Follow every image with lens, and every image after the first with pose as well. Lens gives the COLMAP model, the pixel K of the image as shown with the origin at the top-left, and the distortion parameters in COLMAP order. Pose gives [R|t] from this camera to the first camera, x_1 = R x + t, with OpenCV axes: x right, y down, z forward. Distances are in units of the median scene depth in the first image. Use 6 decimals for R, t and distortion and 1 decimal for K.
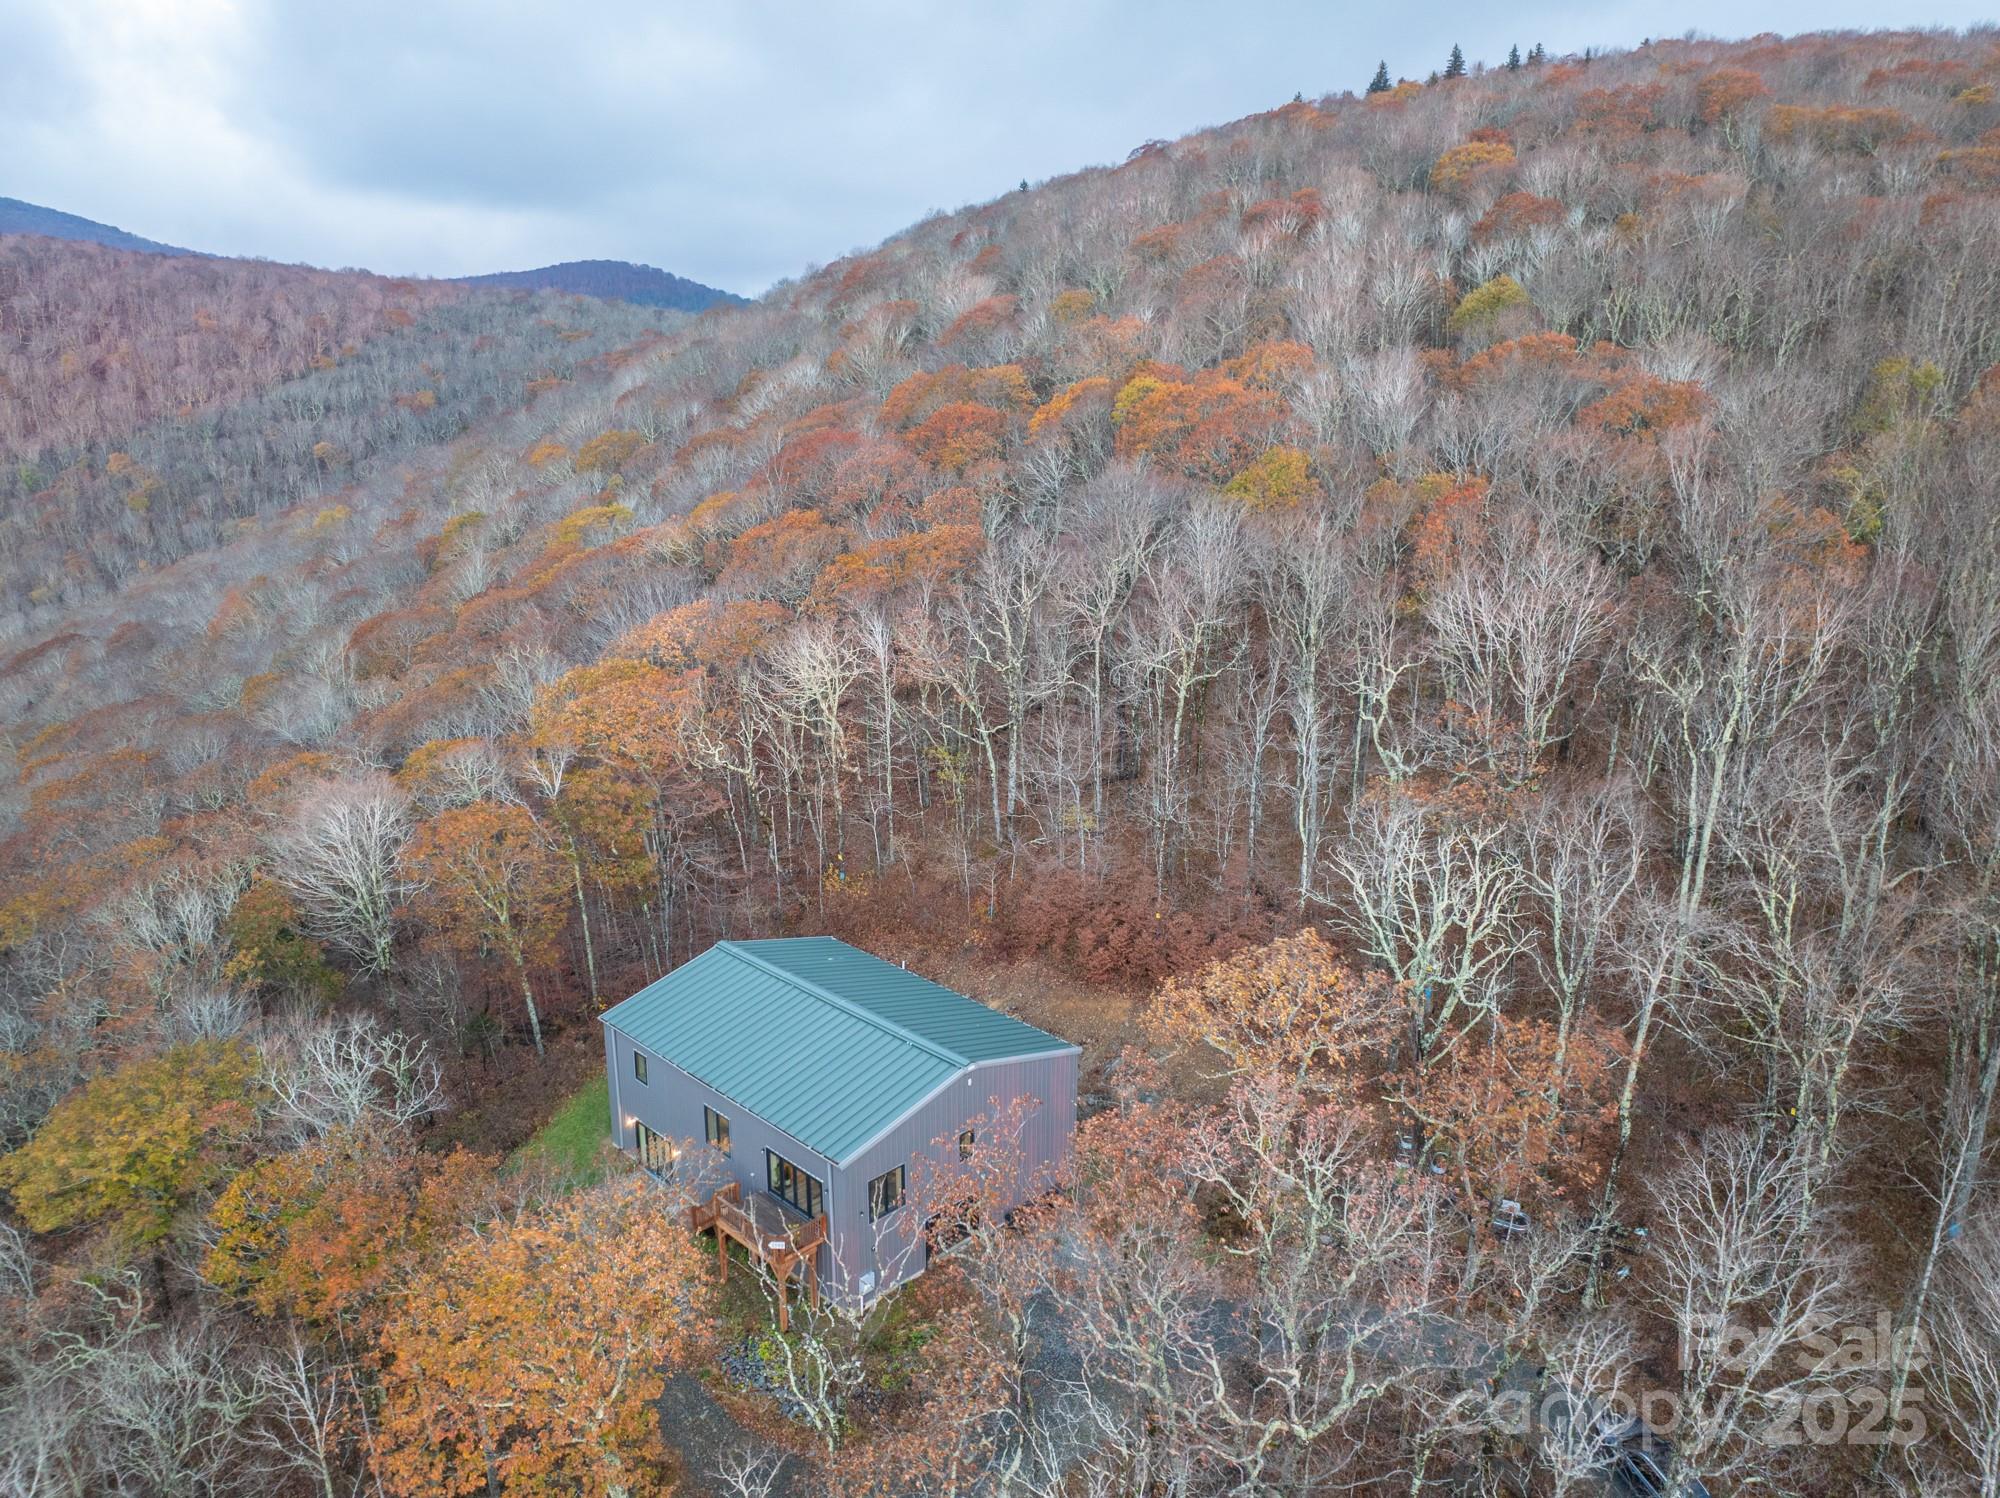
lens RADIAL K [[1424.6, 0, 1000.0], [0, 1424.6, 749.0], [0, 0, 1]] dist [-0.032558, 0.006762]
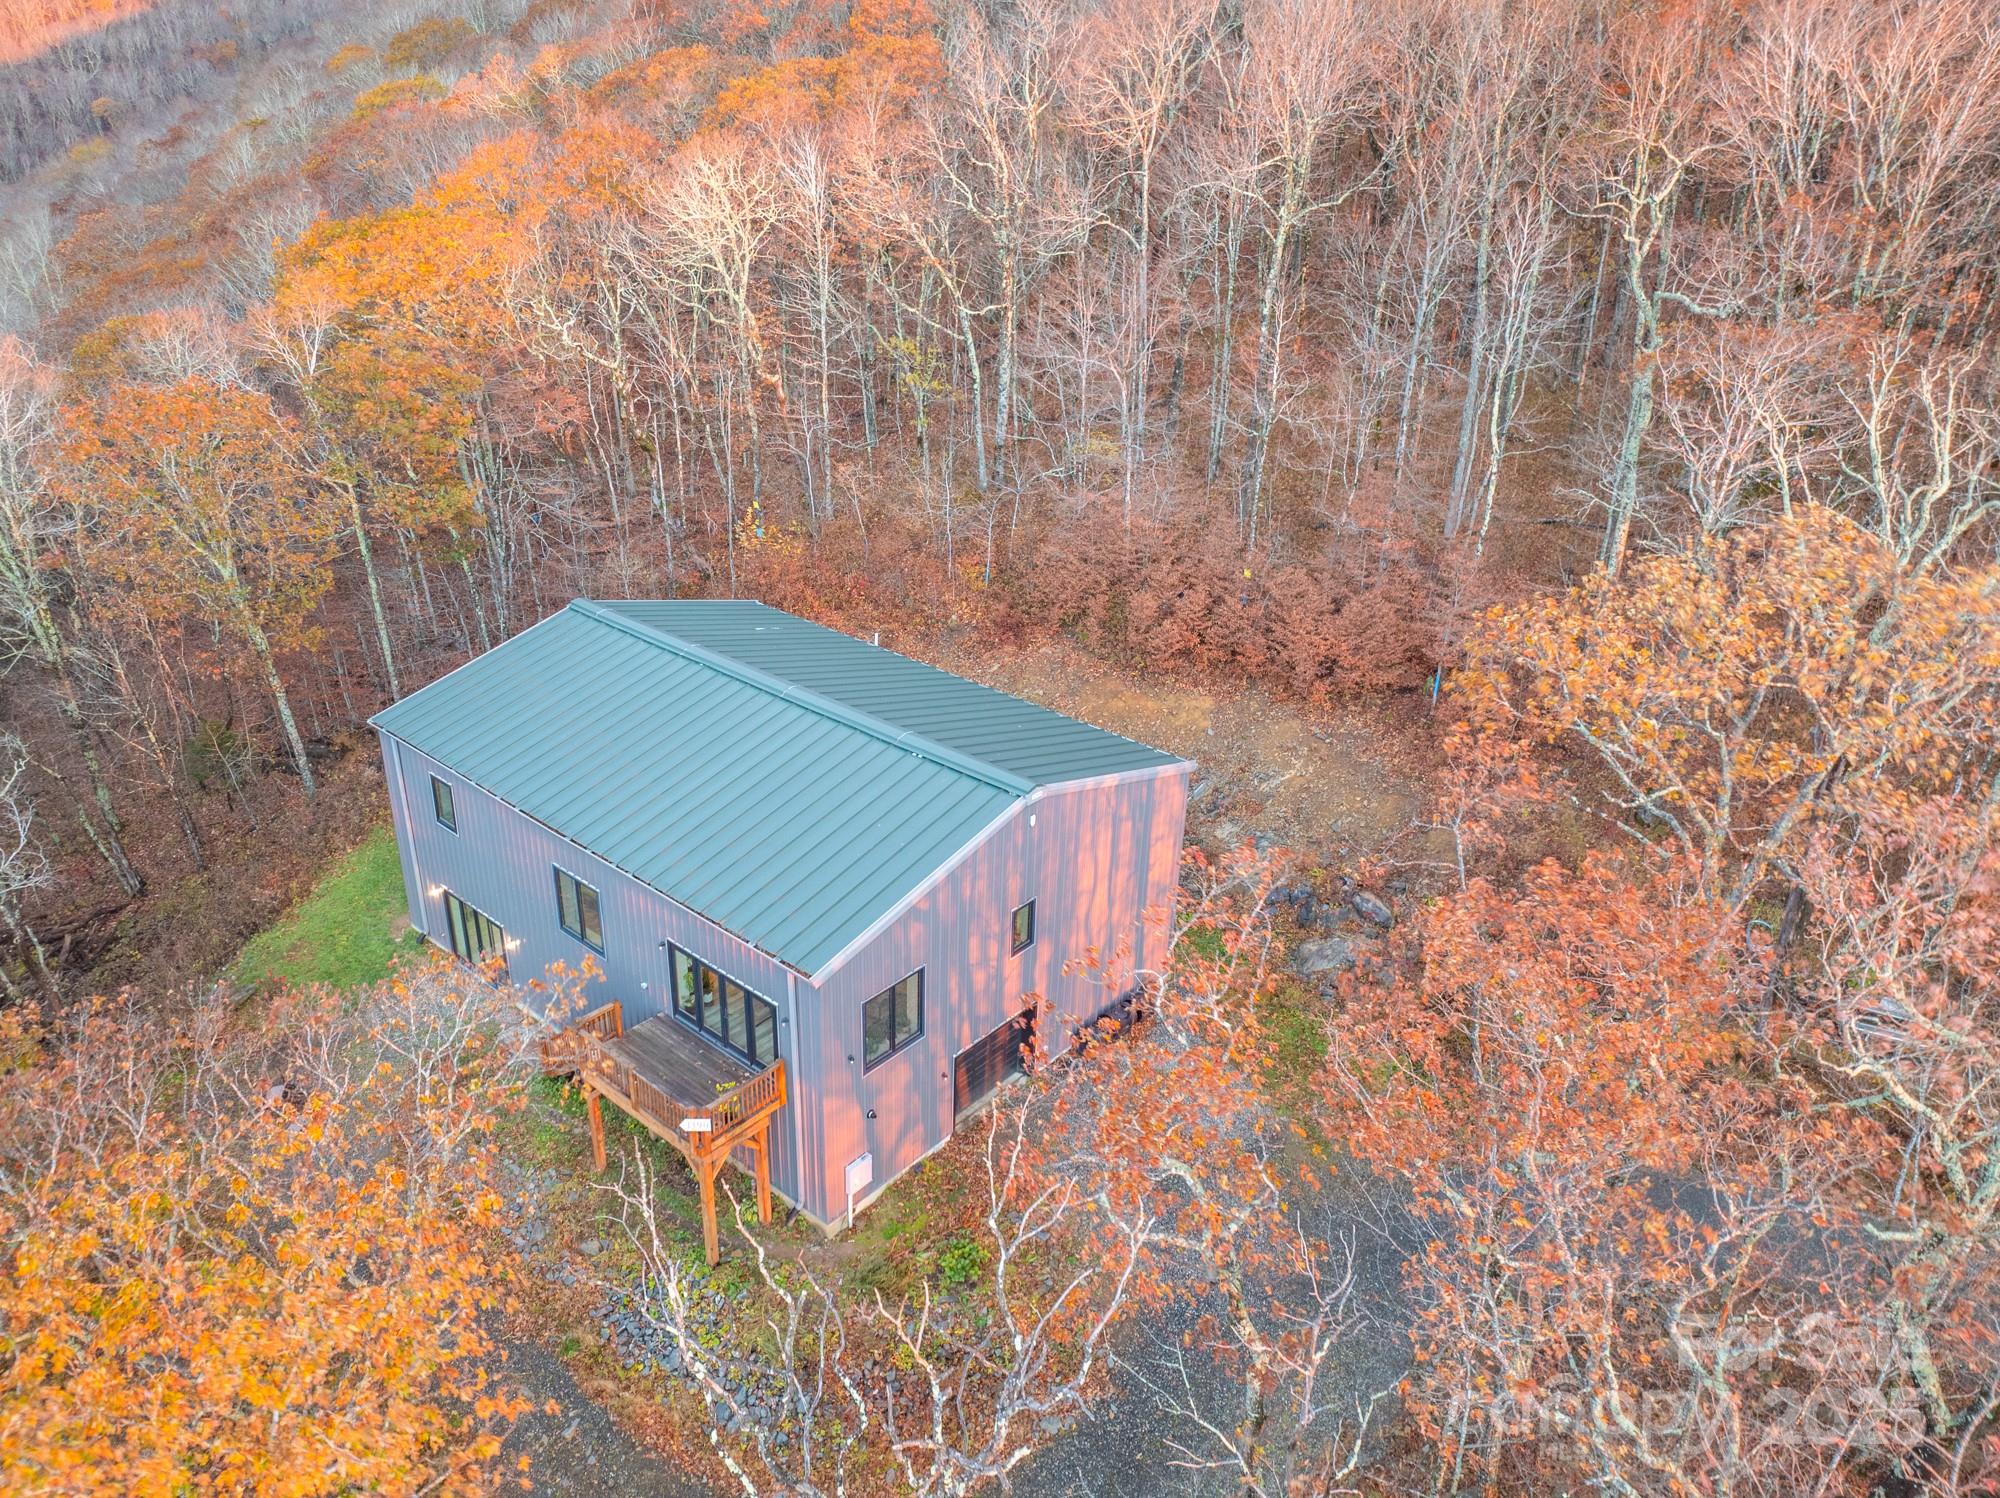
lens RADIAL K [[1424.6, 0, 1000.0], [0, 1424.6, 749.0], [0, 0, 1]] dist [-0.032558, 0.006762]
pose [[0.996759, -0.007566, 0.080084, -0.052594], [-0.006957, 0.983728, 0.179530, 0.070760], [-0.080140, -0.179505, 0.980487, 0.304238]]
